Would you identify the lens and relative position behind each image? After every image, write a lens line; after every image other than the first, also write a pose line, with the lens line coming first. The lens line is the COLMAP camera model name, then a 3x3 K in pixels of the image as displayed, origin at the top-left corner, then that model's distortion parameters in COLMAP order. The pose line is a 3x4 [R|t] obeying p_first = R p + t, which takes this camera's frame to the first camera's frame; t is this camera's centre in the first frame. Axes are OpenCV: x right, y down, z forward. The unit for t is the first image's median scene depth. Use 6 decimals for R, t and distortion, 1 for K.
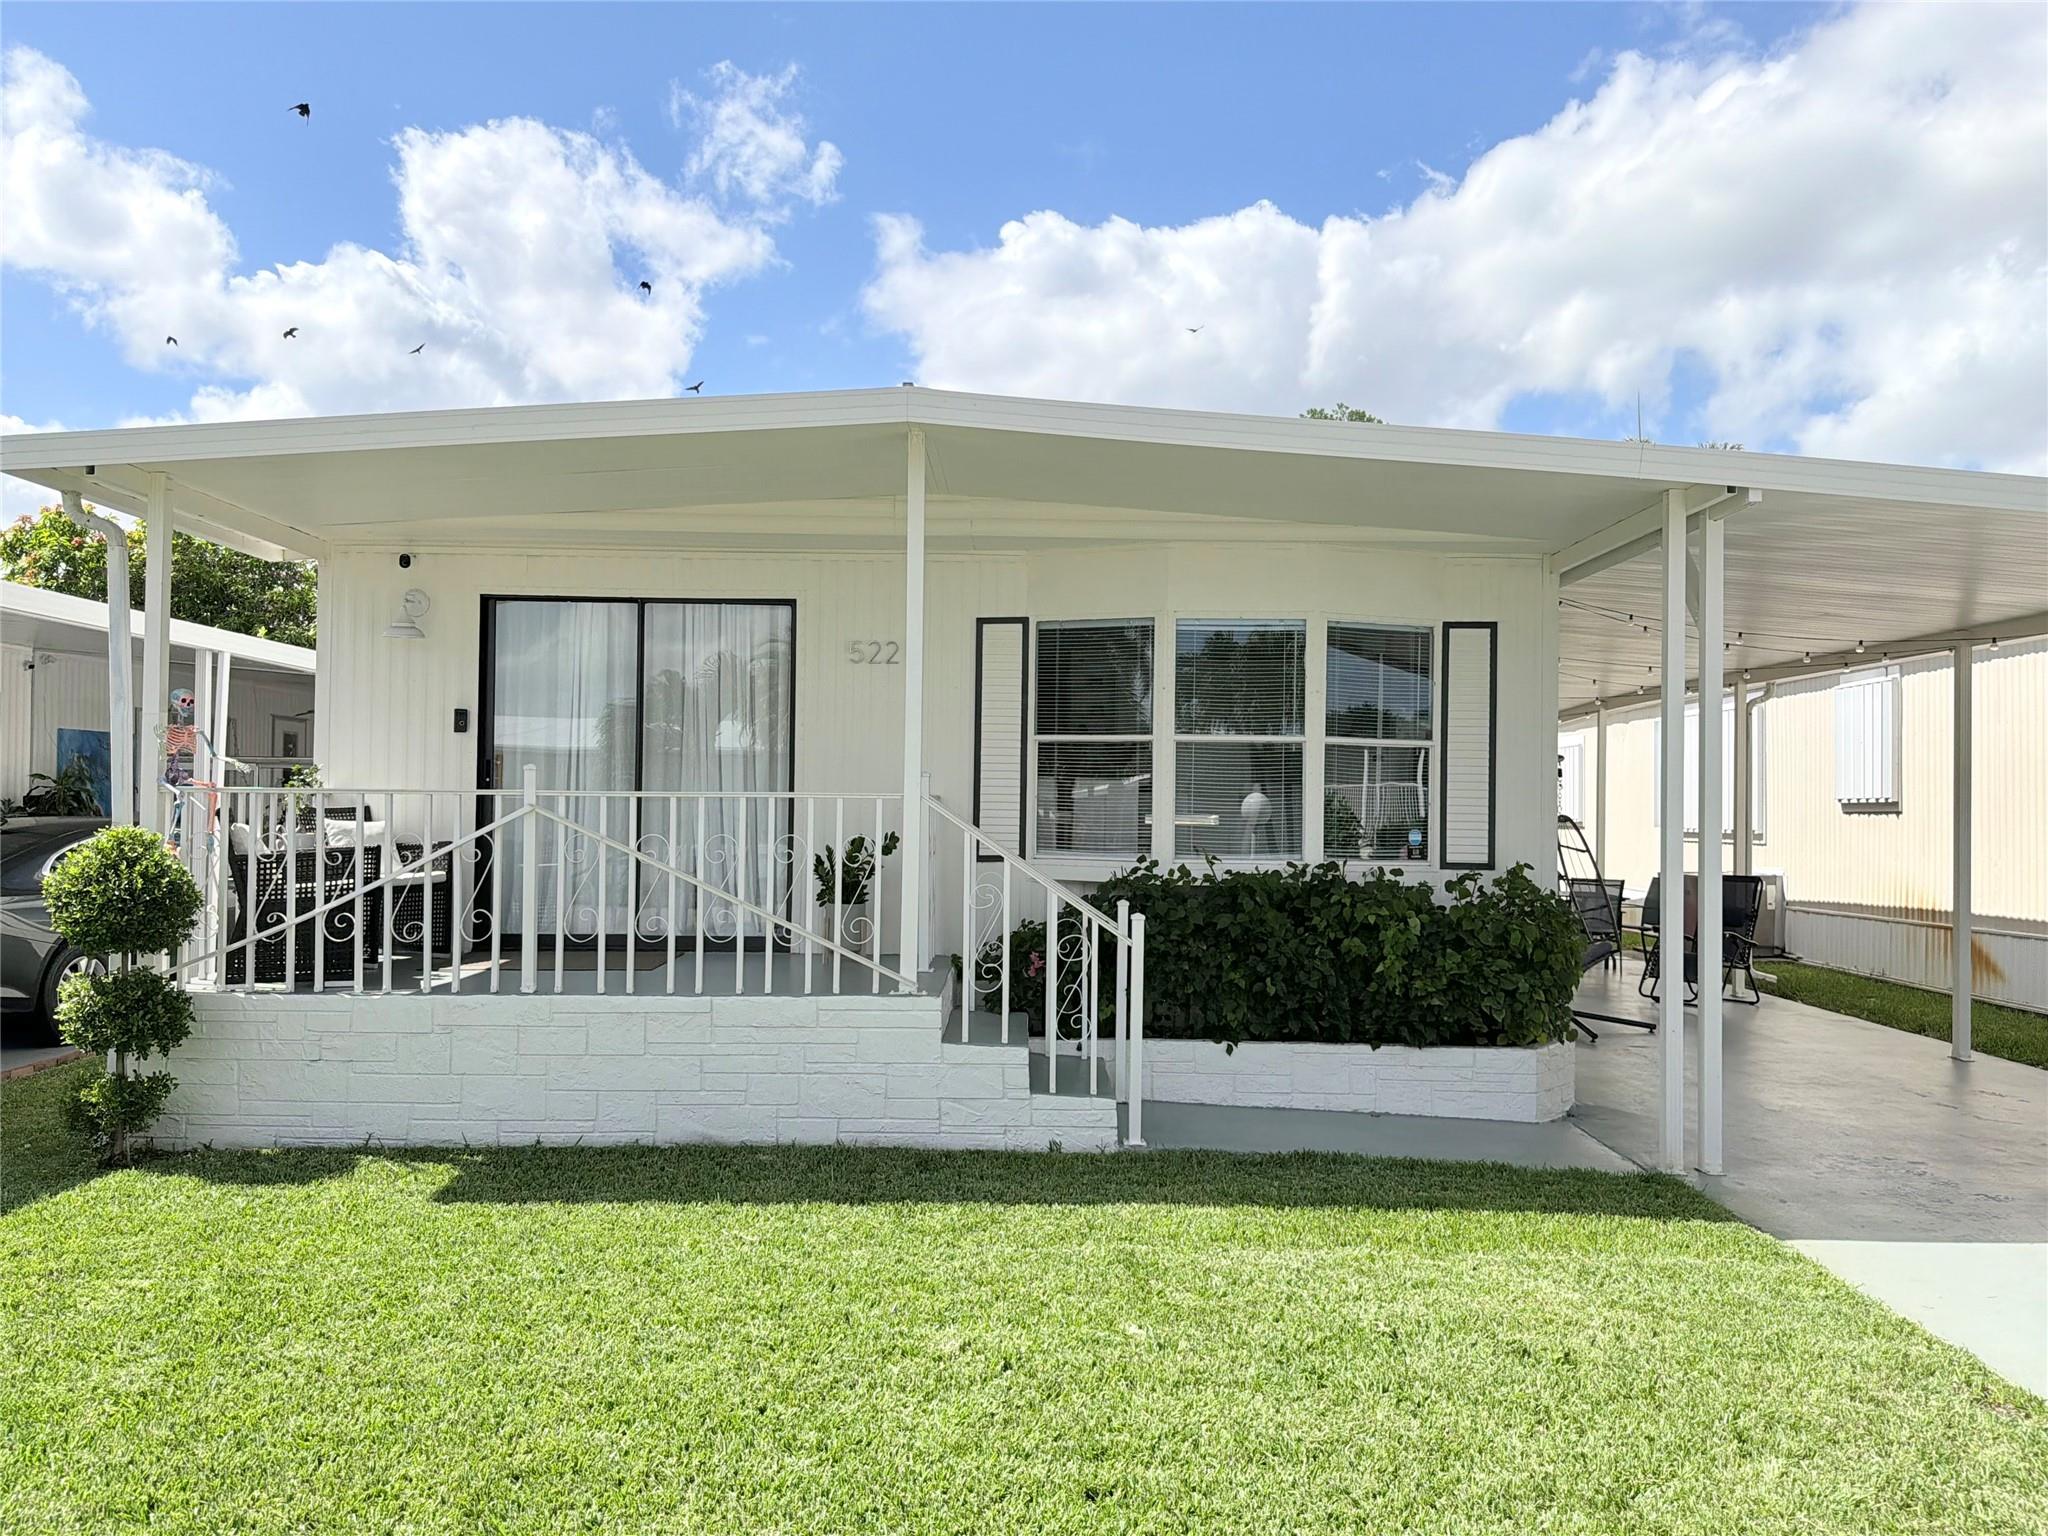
lens RADIAL K [[1508.9, 0, 1016.1], [0, 1508.9, 773.7], [0, 0, 1]] dist [0.011689, -0.019227]
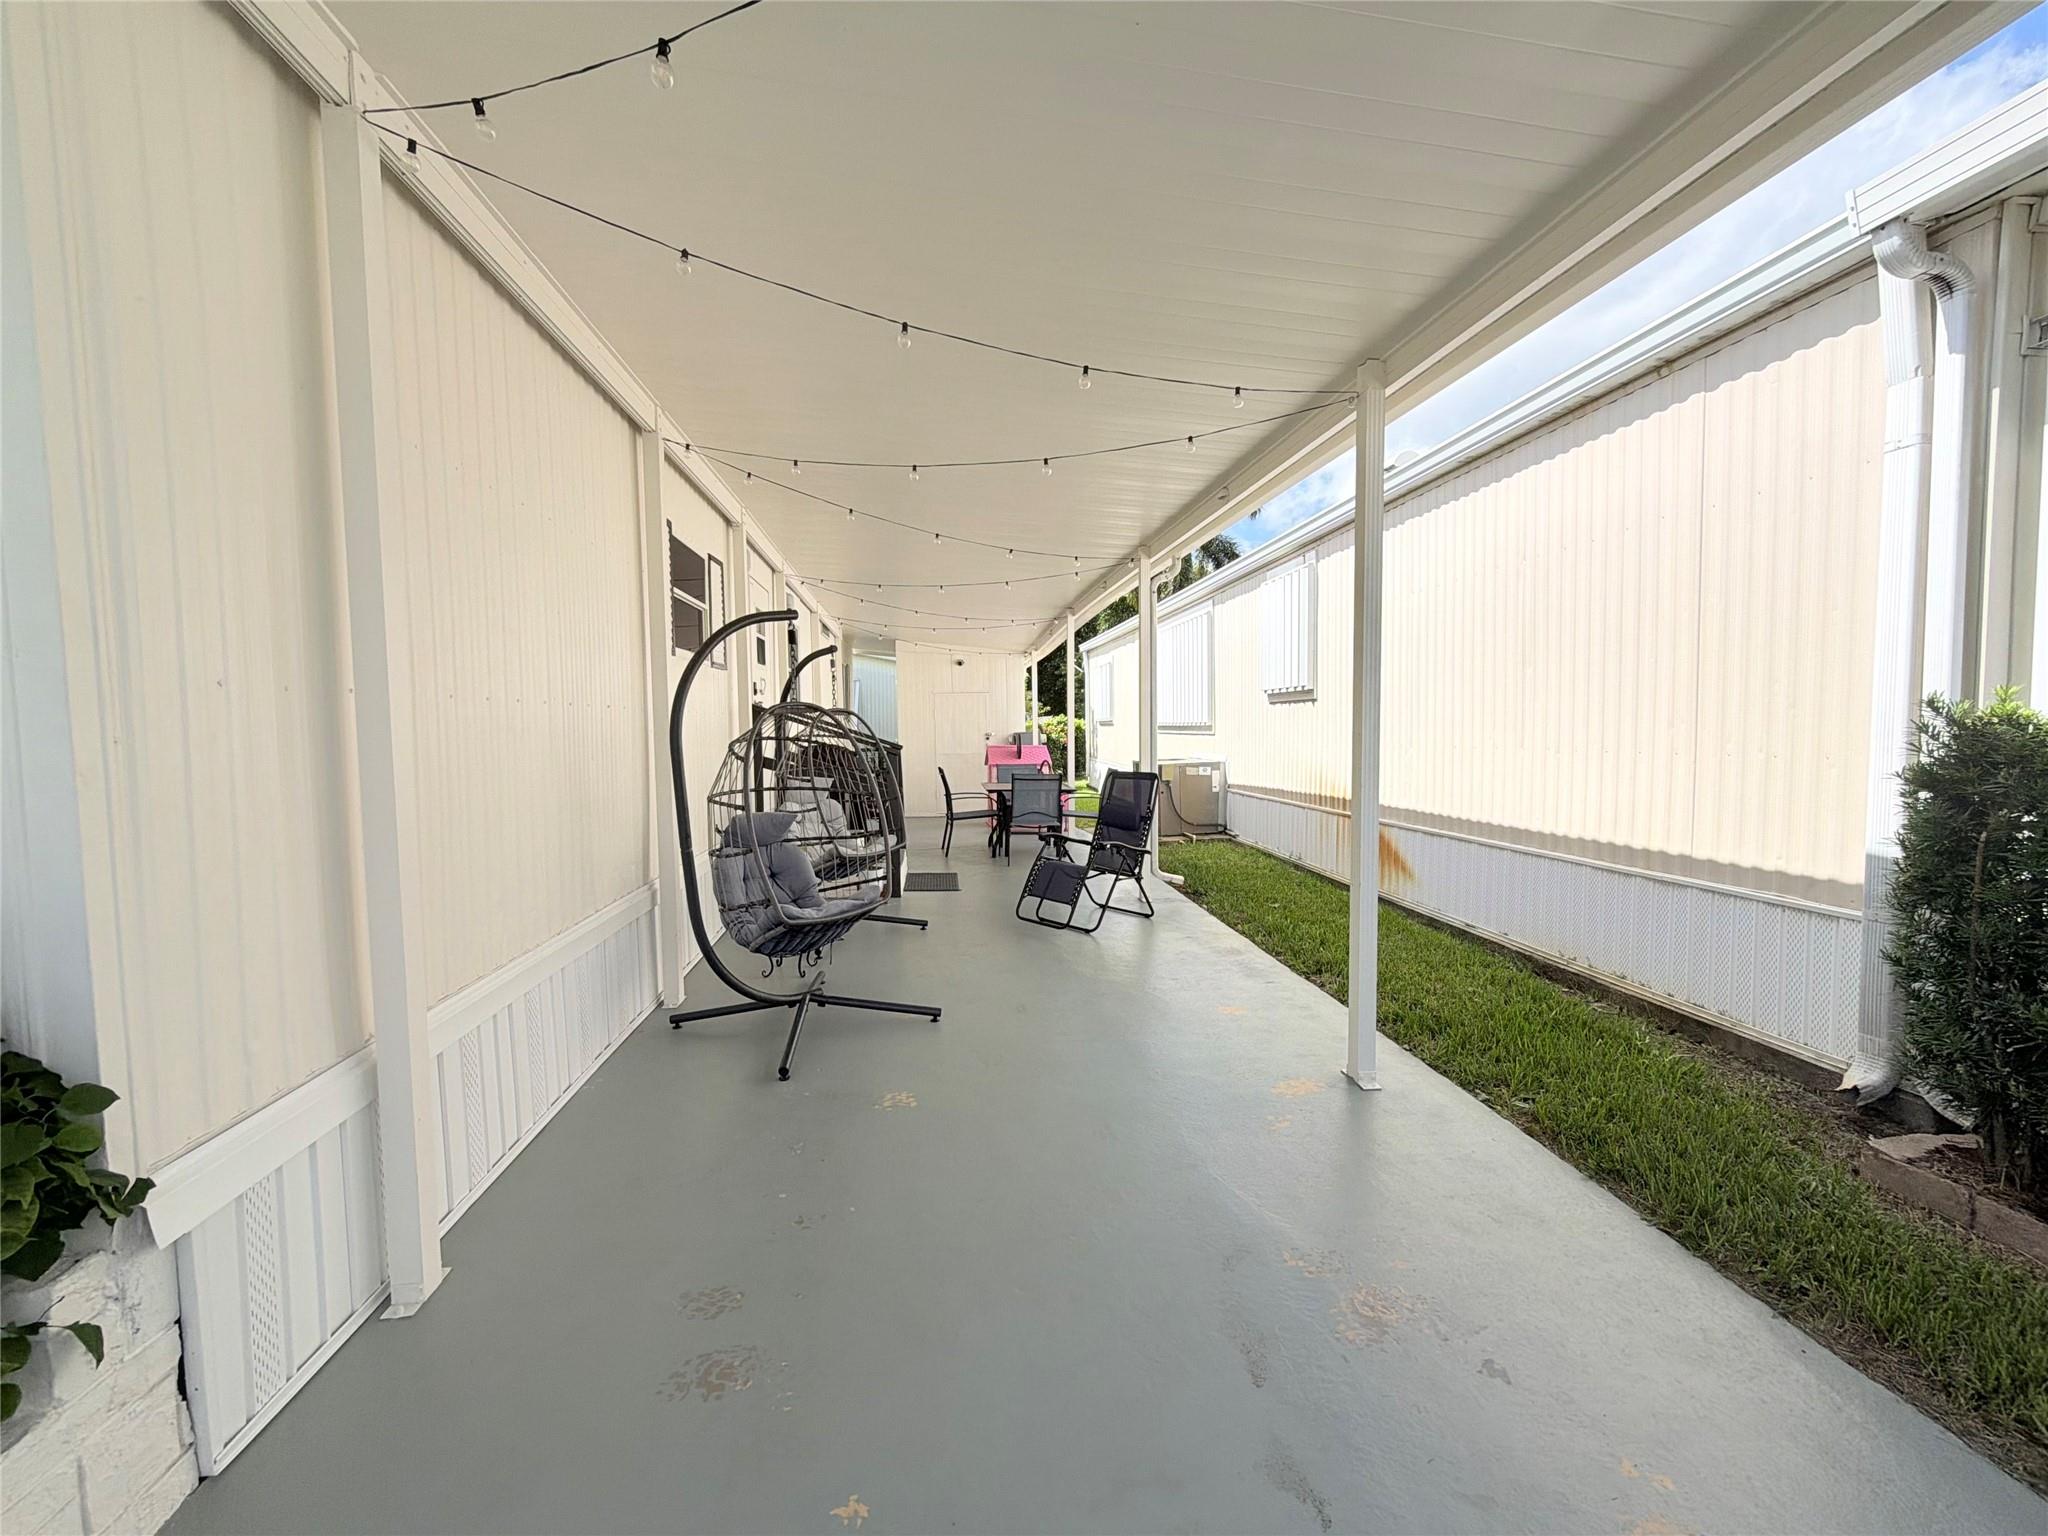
lens RADIAL K [[816.0, 0, 1012.8], [0, 816.0, 771.3], [0, 0, 1]] dist [0.000552, 0.000304]
pose [[0.989996, -0.033908, 0.136963, 0.521070], [0.022385, 0.996146, 0.084812, 0.037767], [-0.139311, -0.080897, 0.986939, 0.823293]]
